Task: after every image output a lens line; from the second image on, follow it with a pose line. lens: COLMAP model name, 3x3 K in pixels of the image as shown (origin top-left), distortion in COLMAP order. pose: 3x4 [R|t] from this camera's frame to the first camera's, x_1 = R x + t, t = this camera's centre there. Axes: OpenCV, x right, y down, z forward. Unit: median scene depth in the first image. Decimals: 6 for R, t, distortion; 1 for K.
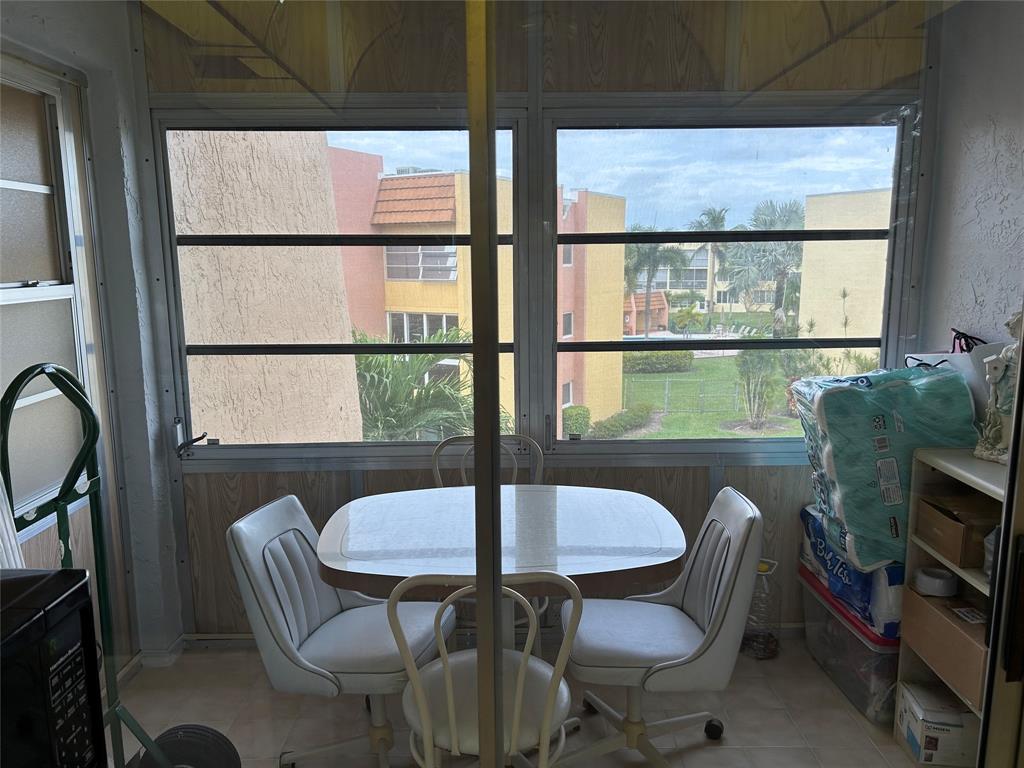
lens RADIAL K [[767.7, 0, 511.2], [0, 767.7, 384.7], [0, 0, 1]] dist [0.039461, -0.034027]
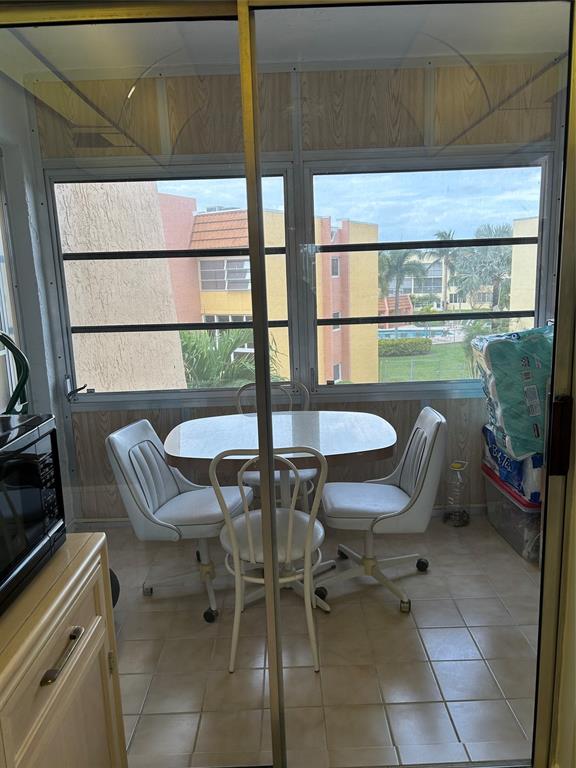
lens RADIAL K [[575.8, 0, 289.7], [0, 575.8, 383.0], [0, 0, 1]] dist [0.039461, -0.034027]
pose [[0.999633, -0.023759, -0.012977, 0.019508], [0.024066, 0.999423, 0.023976, 0.044591], [0.012399, -0.024279, 0.999628, -0.136162]]
